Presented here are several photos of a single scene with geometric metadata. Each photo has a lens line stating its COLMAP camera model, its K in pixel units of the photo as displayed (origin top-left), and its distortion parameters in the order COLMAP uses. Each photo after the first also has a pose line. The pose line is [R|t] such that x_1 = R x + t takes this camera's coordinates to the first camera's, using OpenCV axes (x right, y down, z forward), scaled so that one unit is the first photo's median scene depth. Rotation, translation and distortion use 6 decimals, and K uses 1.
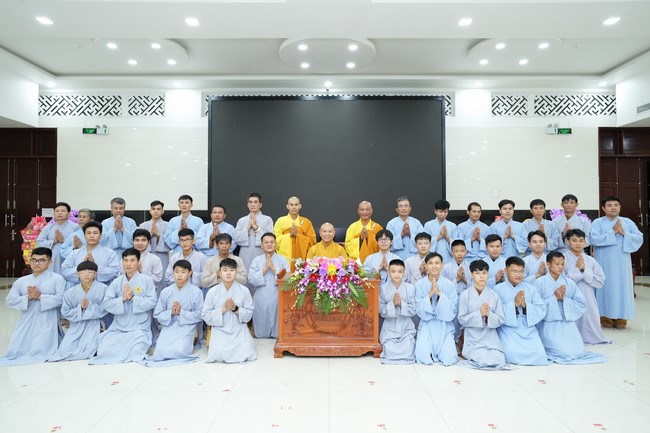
lens RADIAL K [[432.2, 0, 329.3], [0, 432.2, 214.4], [0, 0, 1]] dist [-0.028102, 0.050368]
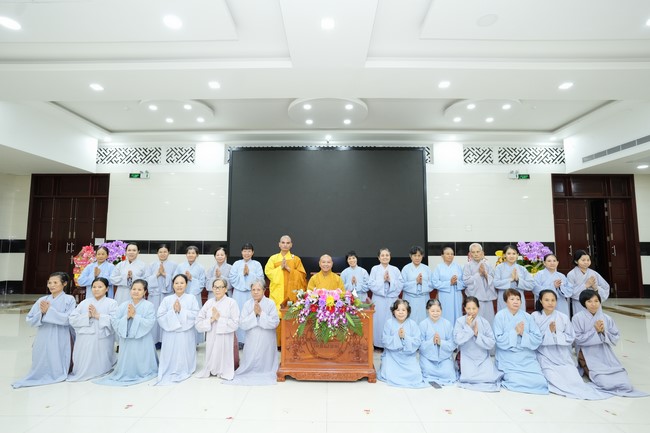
lens RADIAL K [[339.9, 0, 324.1], [0, 339.9, 216.0], [0, 0, 1]] dist [-0.068393, 0.040293]
pose [[0.999848, 0.003830, -0.016995, 0.002193], [-0.005059, 0.997328, -0.072877, -0.012491], [0.016671, 0.072952, 0.997196, 0.068572]]
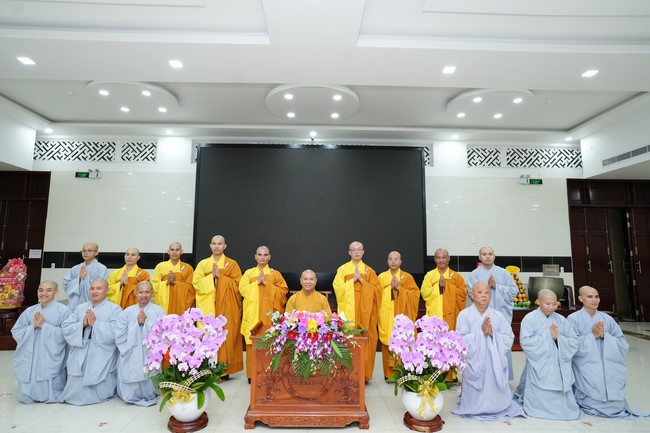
lens RADIAL K [[377.1, 0, 325.0], [0, 377.1, 216.5], [0, 0, 1]] dist [-0.044333, 0.040196]
pose [[0.999576, 0.012808, 0.026140, 0.004499], [-0.010050, 0.994628, -0.103027, -0.008348], [-0.027319, 0.102721, 0.994335, 0.111313]]
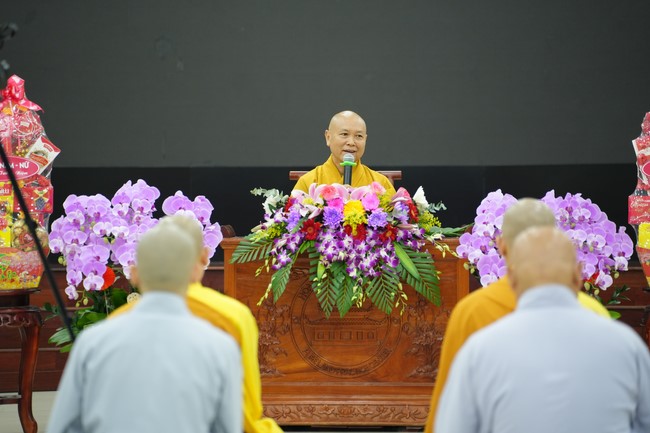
lens RADIAL K [[3031.7, 0, 325.0], [0, 3031.7, 216.5], [0, 0, 1]] dist [2.419203, -0.229863]
pose [[0.999964, -0.000935, -0.008398, 0.001201], [0.000985, 0.999981, 0.006016, 0.060388], [0.008392, -0.006024, 0.999947, -1.014310]]
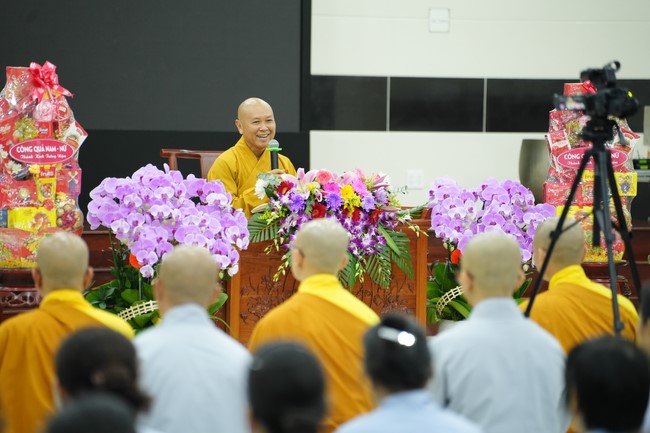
lens RADIAL K [[3031.7, 0, 325.0], [0, 3031.7, 216.5], [0, 0, 1]] dist [2.419203, -0.229863]
pose [[0.860895, 0.000321, 0.508782, -0.870286], [-0.017663, 0.999416, 0.029256, 0.029638], [-0.508475, -0.034173, 0.860398, -0.924523]]
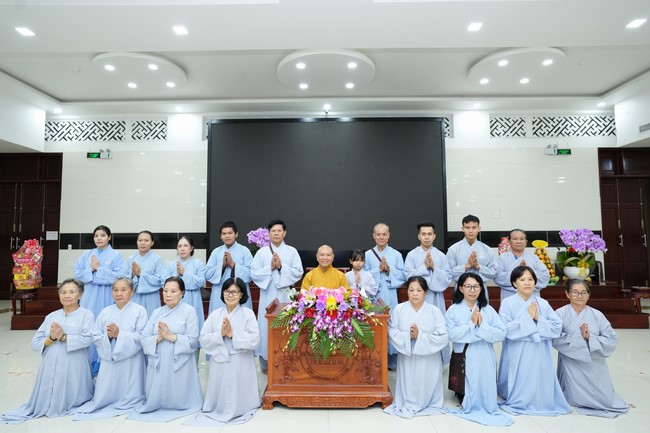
lens RADIAL K [[377.1, 0, 325.0], [0, 377.1, 216.5], [0, 0, 1]] dist [-0.044333, 0.040196]
pose [[0.999919, -0.004502, -0.011896, 0.001688], [0.003874, 0.998625, -0.052281, -0.000361], [0.012115, 0.052231, 0.998562, 0.140905]]
